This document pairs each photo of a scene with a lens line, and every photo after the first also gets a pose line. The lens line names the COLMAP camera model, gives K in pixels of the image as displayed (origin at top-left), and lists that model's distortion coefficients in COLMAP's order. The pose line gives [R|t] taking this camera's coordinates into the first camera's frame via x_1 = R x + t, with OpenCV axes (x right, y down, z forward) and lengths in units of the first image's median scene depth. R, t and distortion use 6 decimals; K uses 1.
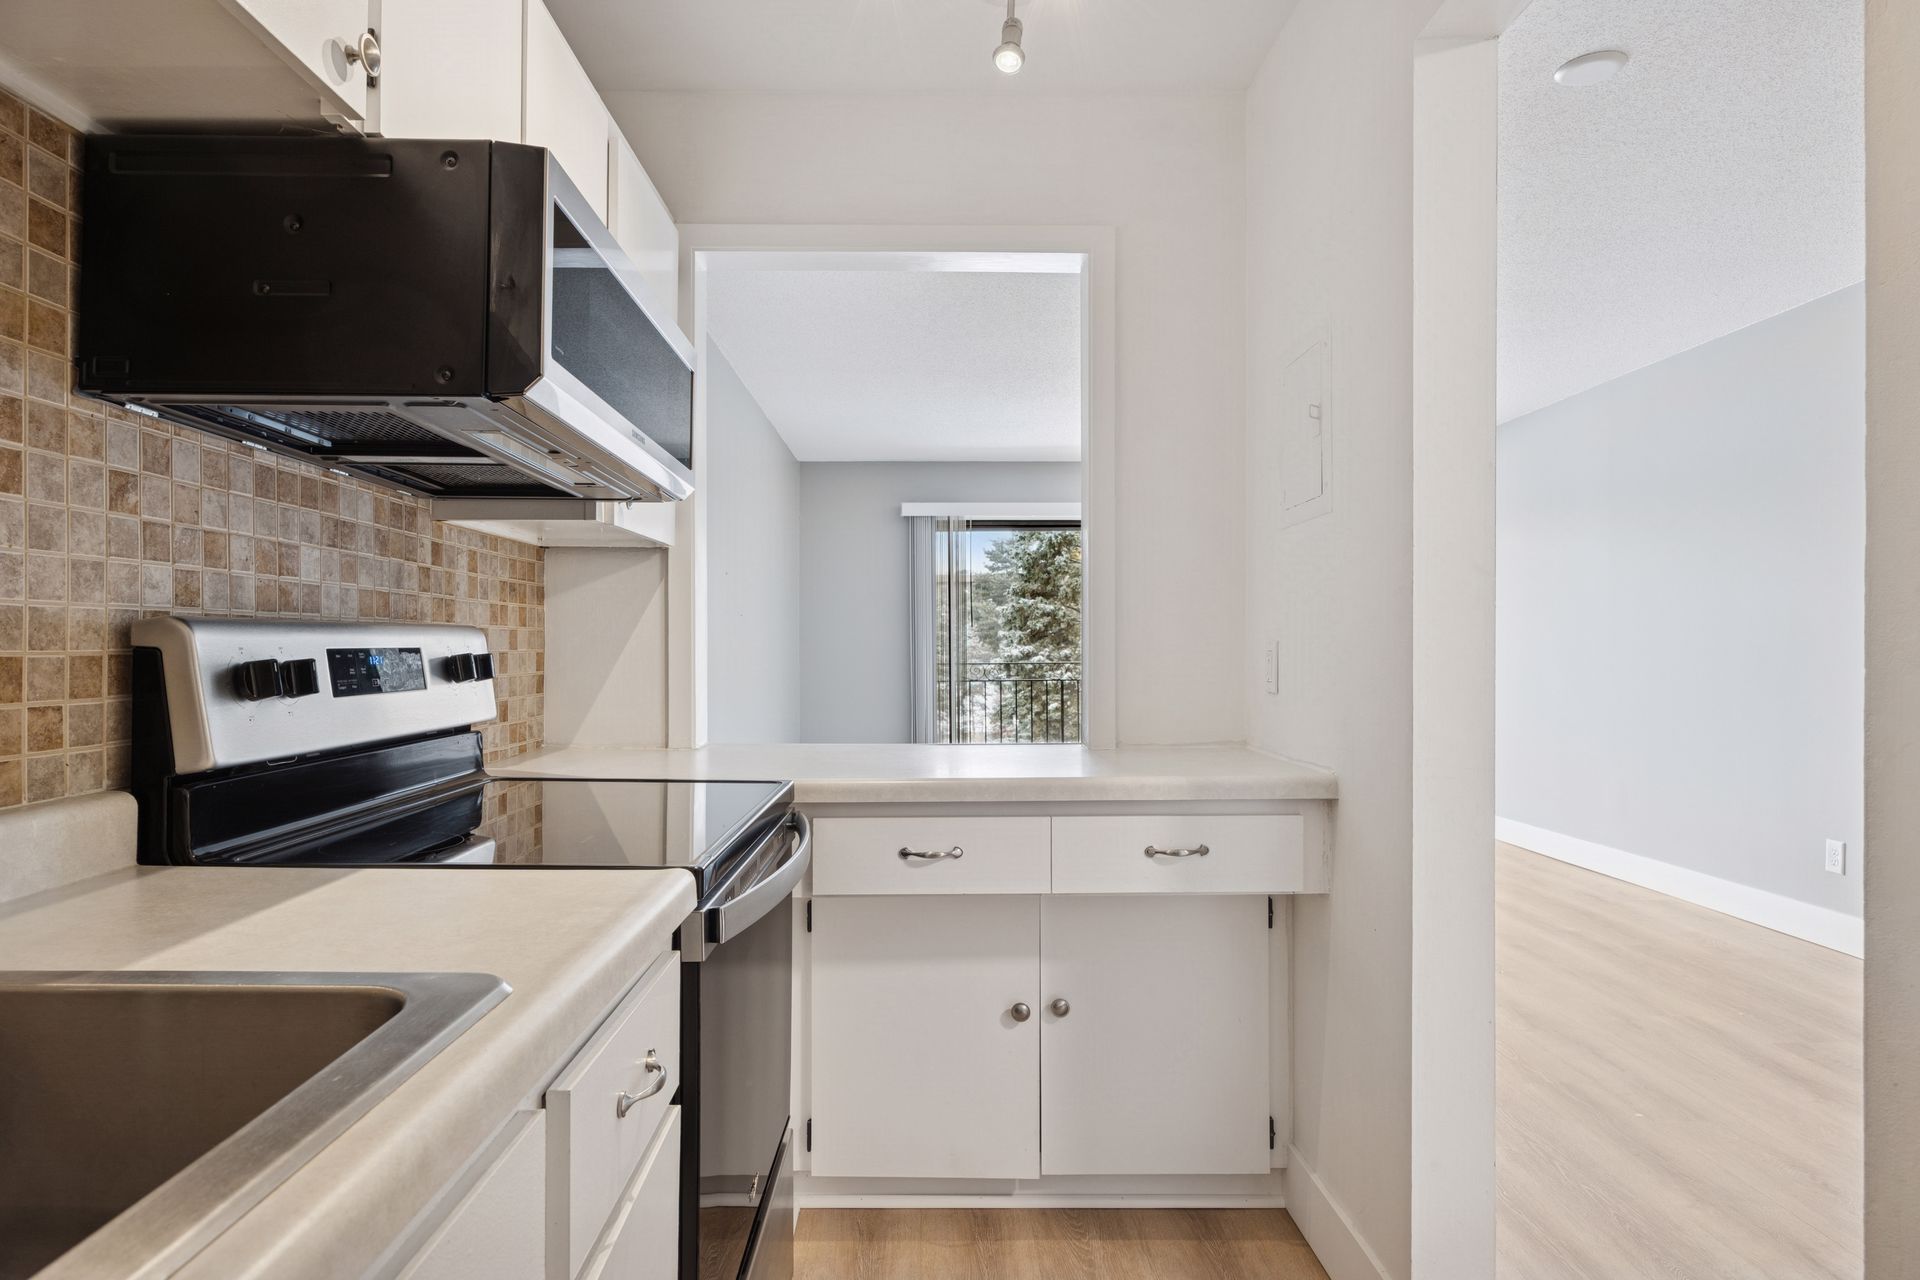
lens RADIAL K [[1066.8, 0, 929.3], [0, 1066.8, 628.8], [0, 0, 1]] dist [0.000309, -0.000996]
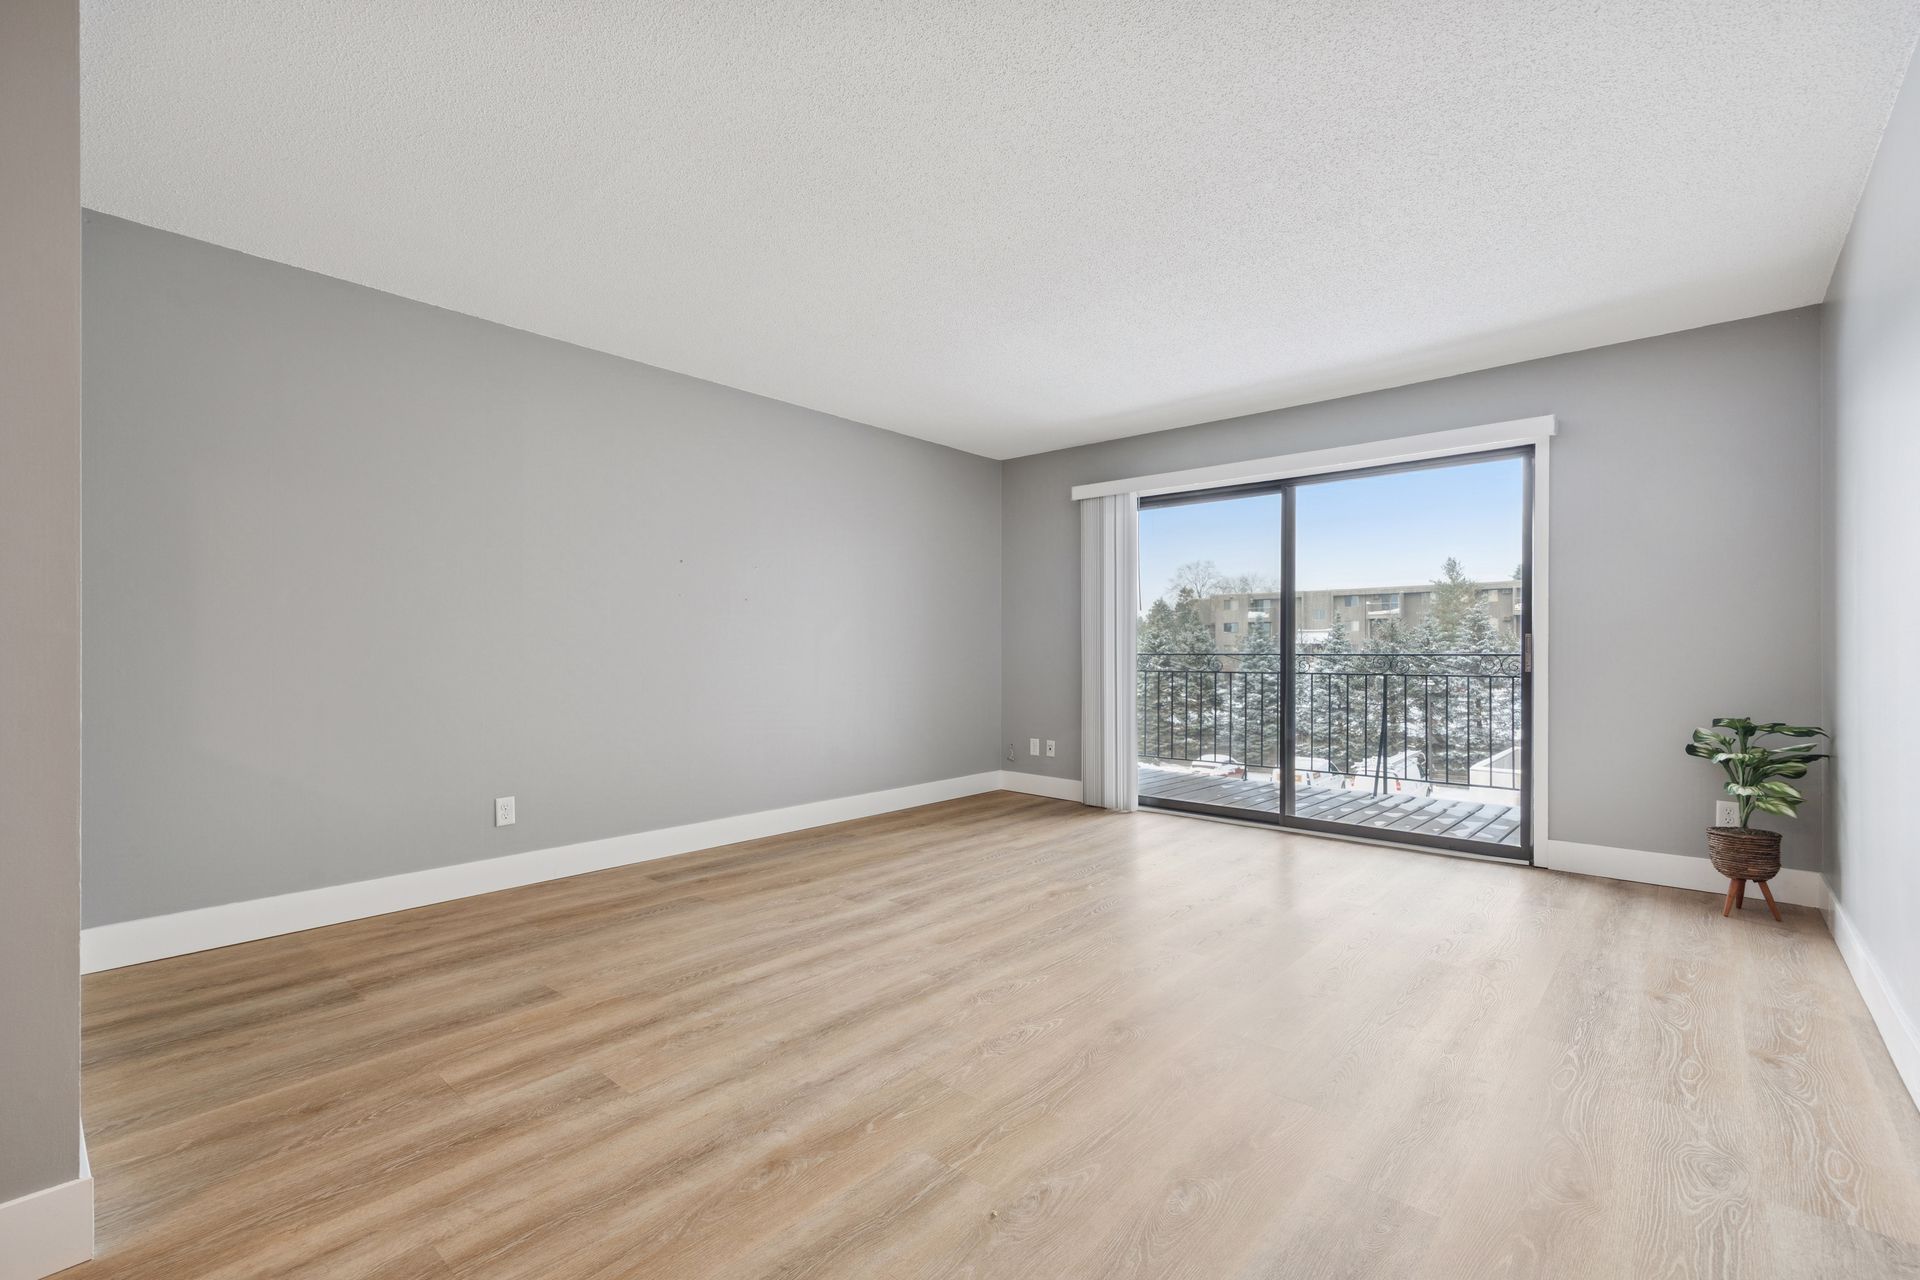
lens RADIAL K [[834.7, 0, 968.1], [0, 834.7, 652.0], [0, 0, 1]] dist [0.010184, 0.000677]
pose [[0.747590, 0.005547, -0.664137, 1.563220], [0.007797, 0.999823, 0.017127, 0.071226], [0.664114, -0.017983, 0.747415, 1.333354]]
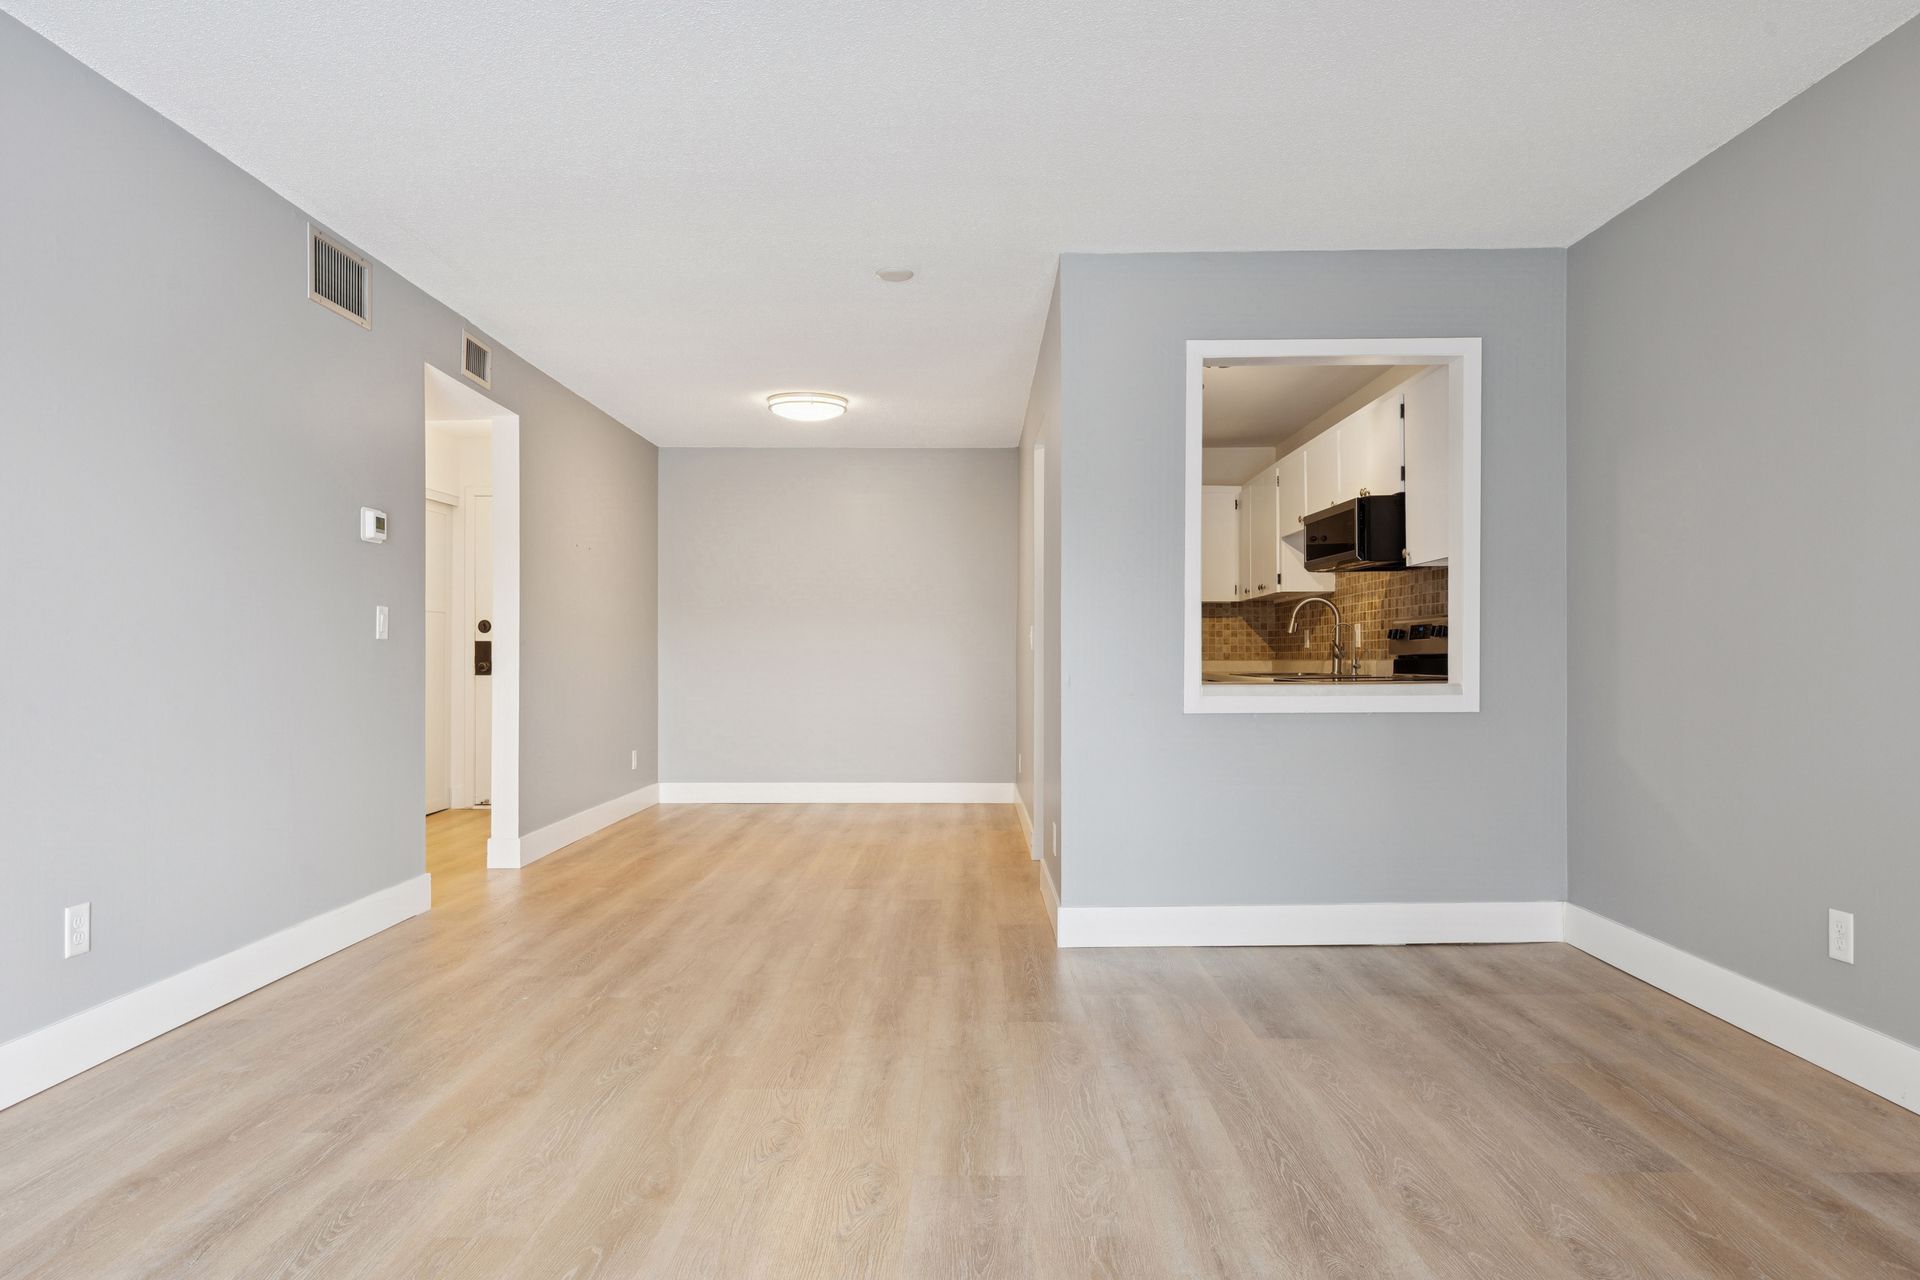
lens RADIAL K [[1168.8, 0, 951.4], [0, 1168.8, 662.8], [0, 0, 1]] dist [0.014814, 0.000497]
pose [[-0.999833, 0.006154, 0.017222, 0.621185], [0.005980, 0.999931, -0.010115, 0.123193], [-0.017283, -0.010011, -0.999801, 3.520476]]
